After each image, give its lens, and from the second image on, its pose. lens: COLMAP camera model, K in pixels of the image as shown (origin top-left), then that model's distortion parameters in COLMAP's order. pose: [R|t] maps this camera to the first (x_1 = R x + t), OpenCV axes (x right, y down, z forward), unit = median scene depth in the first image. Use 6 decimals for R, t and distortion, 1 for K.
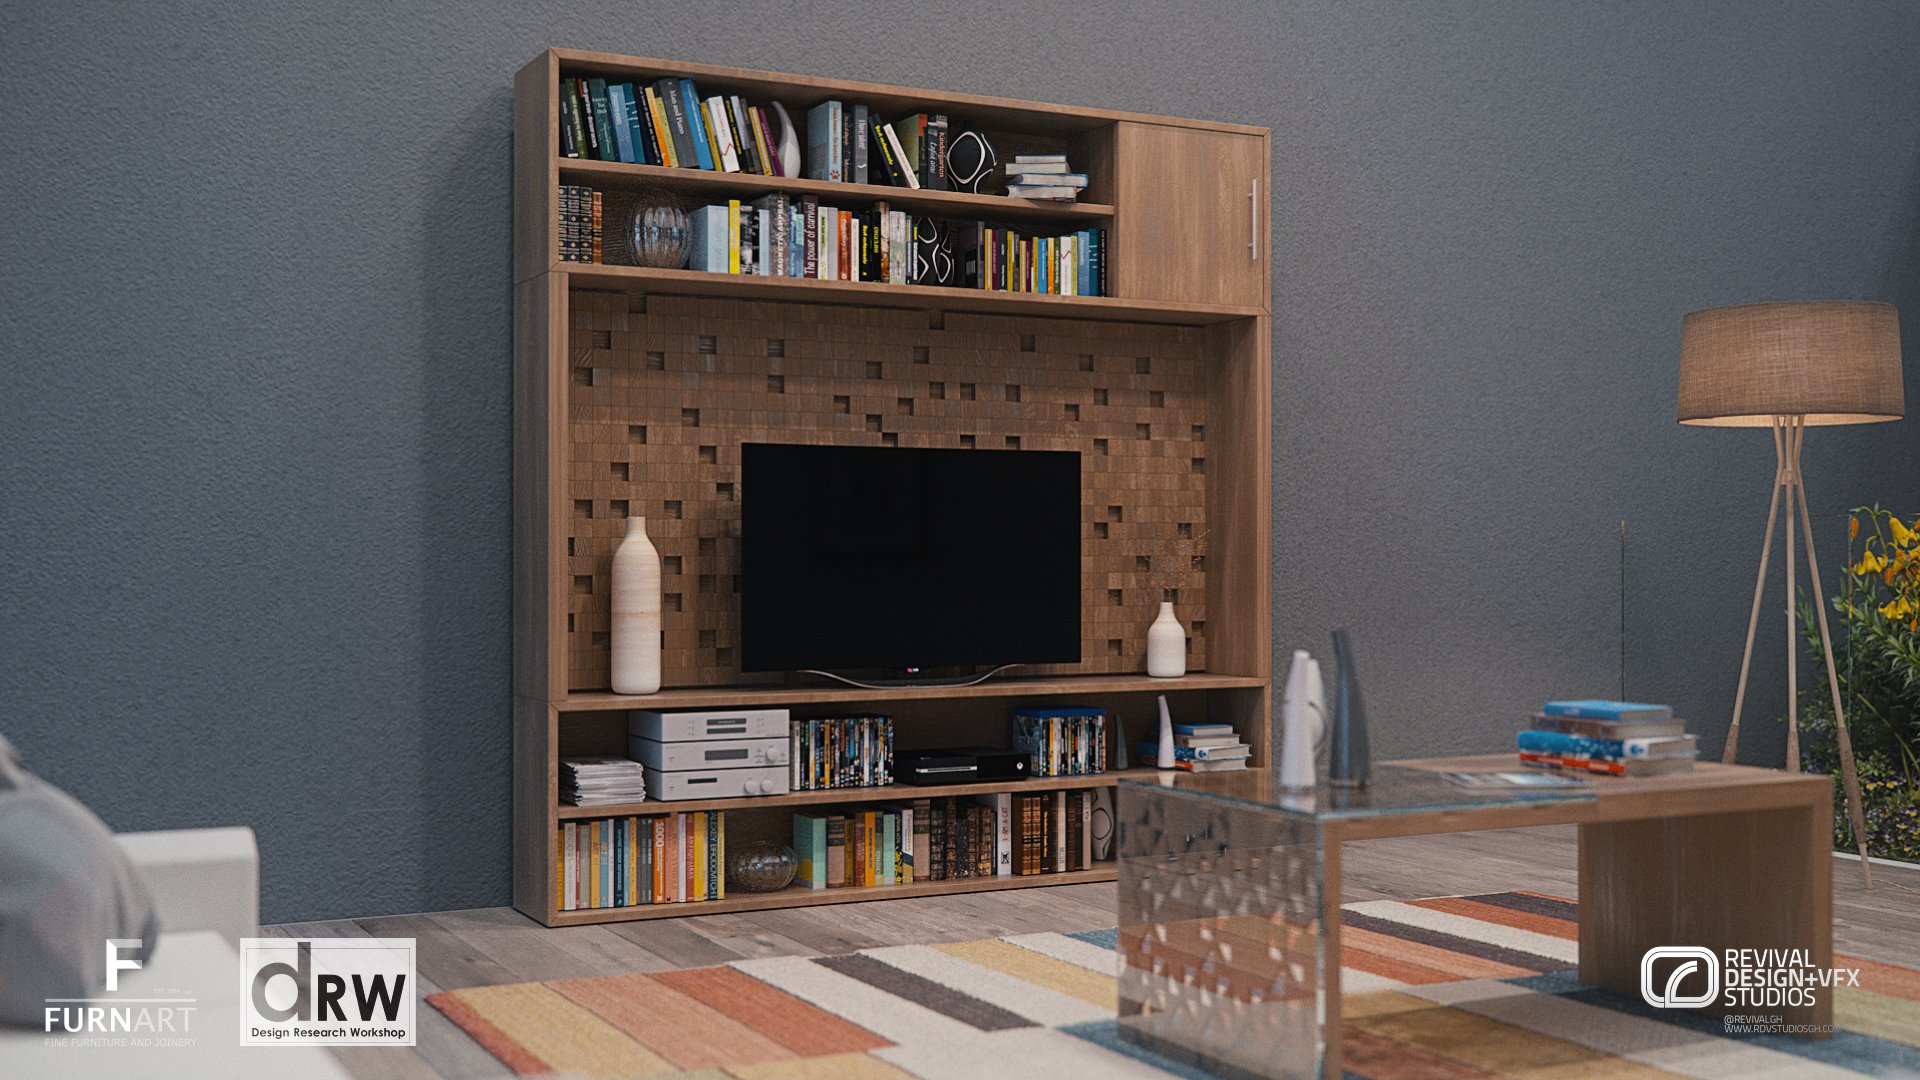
lens RADIAL K [[2197.1, 0, 959.5], [0, 2197.1, 543.1], [0, 0, 1]] dist [-0.039104, 0.000000]
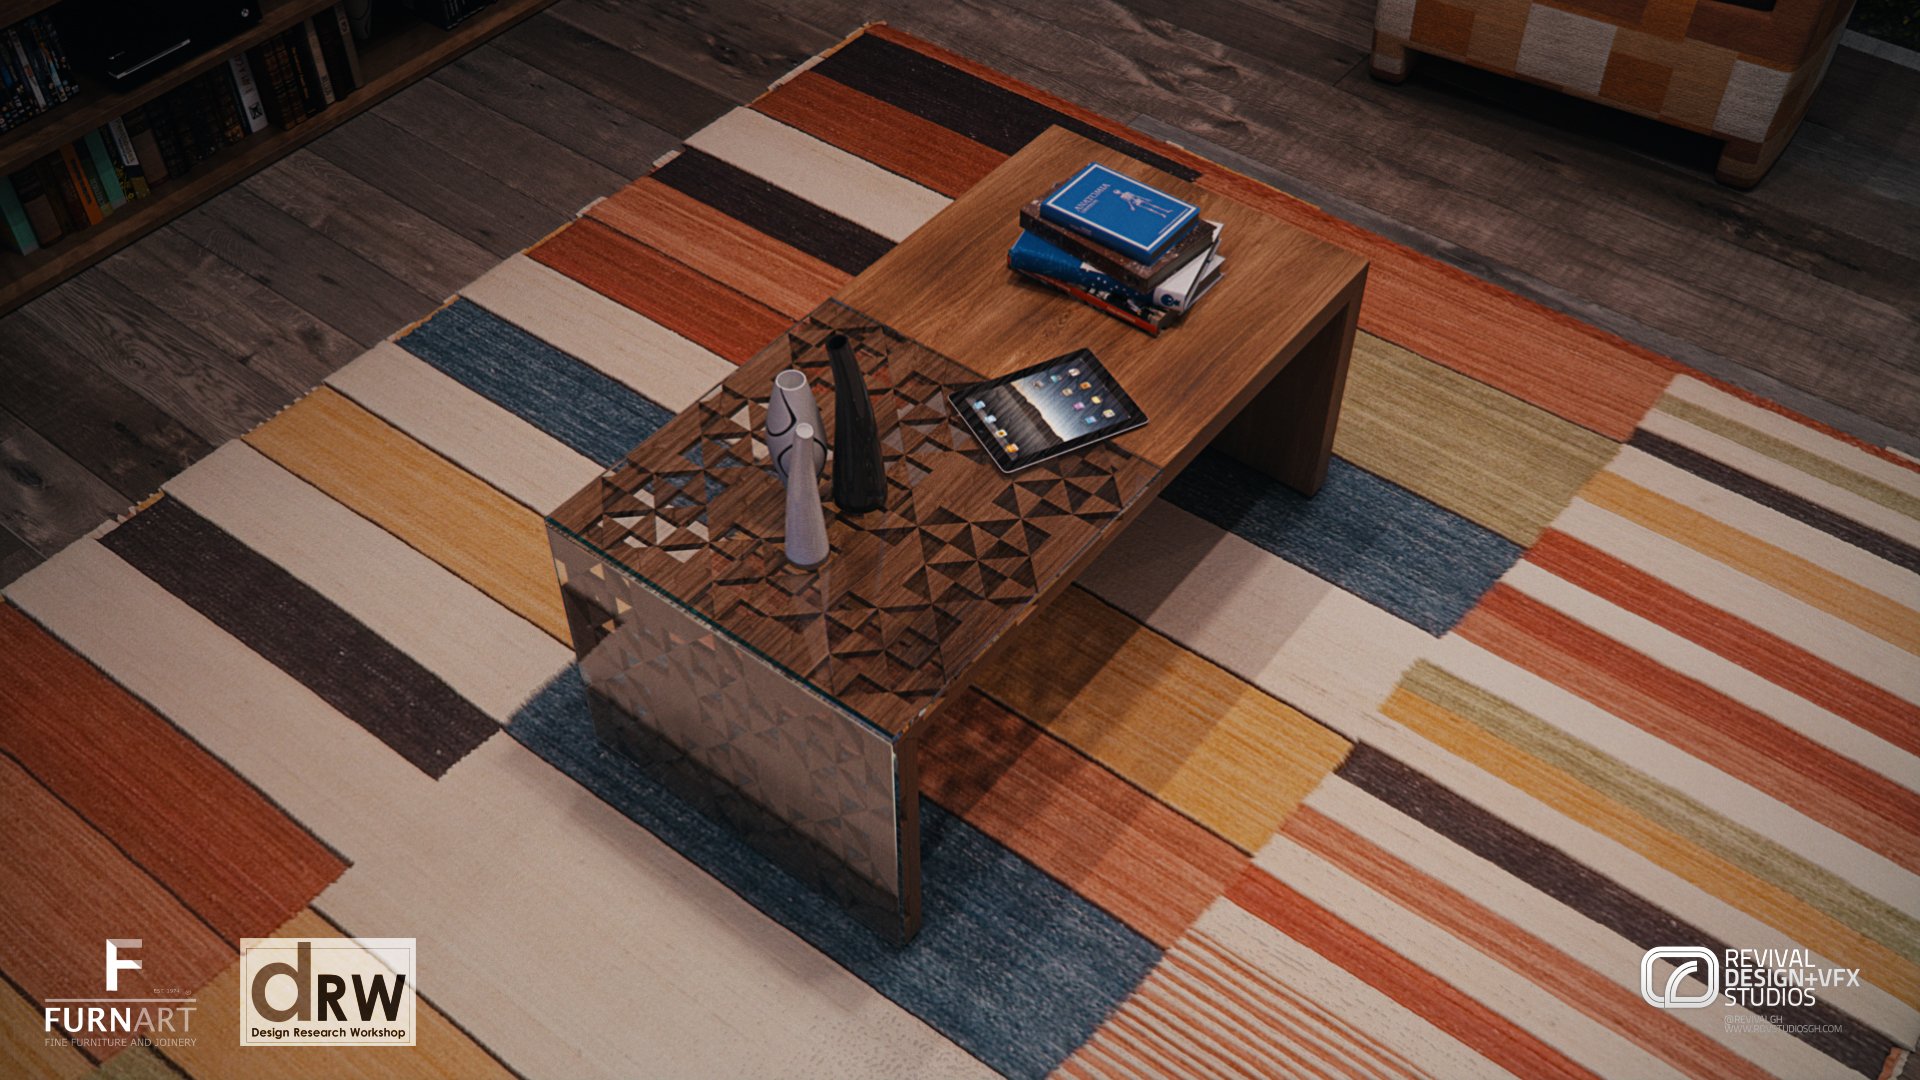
lens RADIAL K [[1856.8, 0, 965.2], [0, 1856.8, 541.8], [0, 0, 1]] dist [-0.000624, 0.000000]
pose [[0.909883, -0.301627, 0.284841, 0.016520], [-0.003659, 0.680725, 0.732530, -0.242824], [-0.414849, -0.667559, 0.618276, 0.396808]]
